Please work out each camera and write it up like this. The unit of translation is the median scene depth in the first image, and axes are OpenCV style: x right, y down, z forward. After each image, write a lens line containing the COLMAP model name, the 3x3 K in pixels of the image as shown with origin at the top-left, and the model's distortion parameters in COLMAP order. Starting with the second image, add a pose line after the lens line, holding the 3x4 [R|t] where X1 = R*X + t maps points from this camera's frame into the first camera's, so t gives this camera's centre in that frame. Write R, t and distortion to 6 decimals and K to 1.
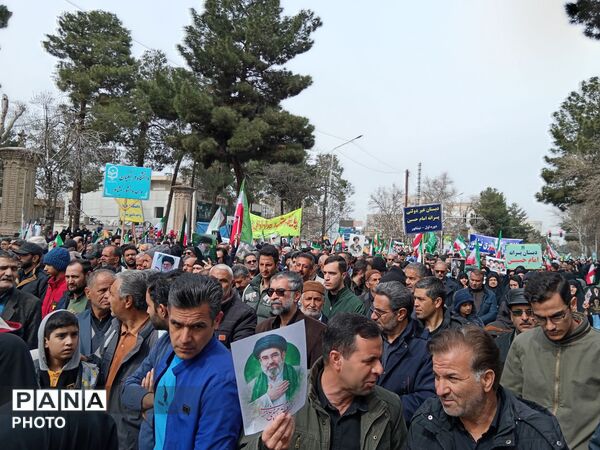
lens RADIAL K [[502.9, 0, 304.8], [0, 502.9, 223.6], [0, 0, 1]] dist [-0.005528, -0.002541]
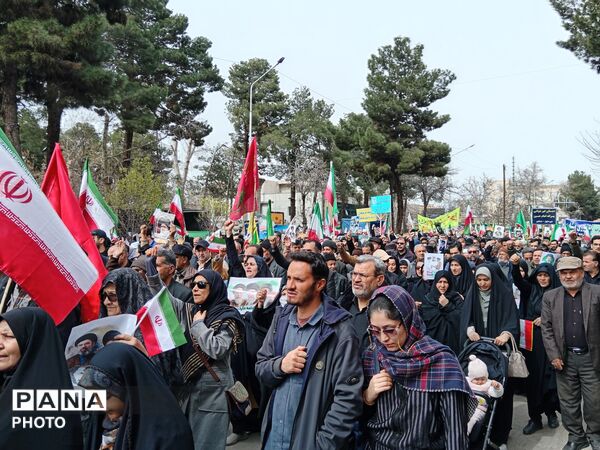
lens RADIAL K [[502.9, 0, 304.8], [0, 502.9, 223.6], [0, 0, 1]] dist [-0.005528, -0.002541]
pose [[0.989050, -0.043239, -0.141102, -0.130088], [0.046279, 0.998760, 0.018335, -0.018766], [0.140134, -0.024665, 0.989825, -0.301651]]
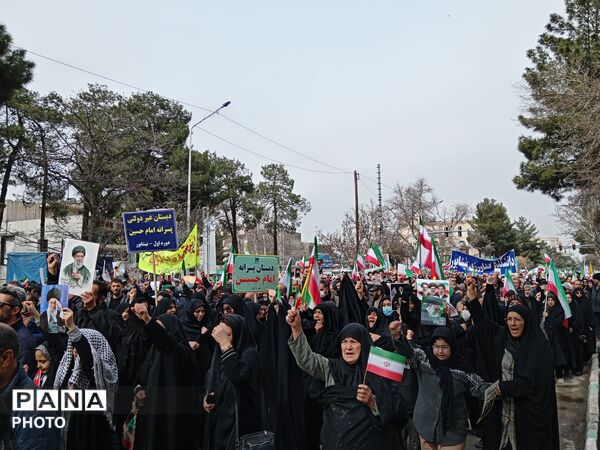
lens RADIAL K [[497.9, 0, 301.8], [0, 497.9, 221.8], [0, 0, 1]] dist [0.004072, -0.015642]
pose [[0.997321, -0.063451, -0.036390, 0.202735], [0.060696, 0.995528, -0.072391, 0.029727], [0.040821, 0.069988, 0.996712, 0.339934]]
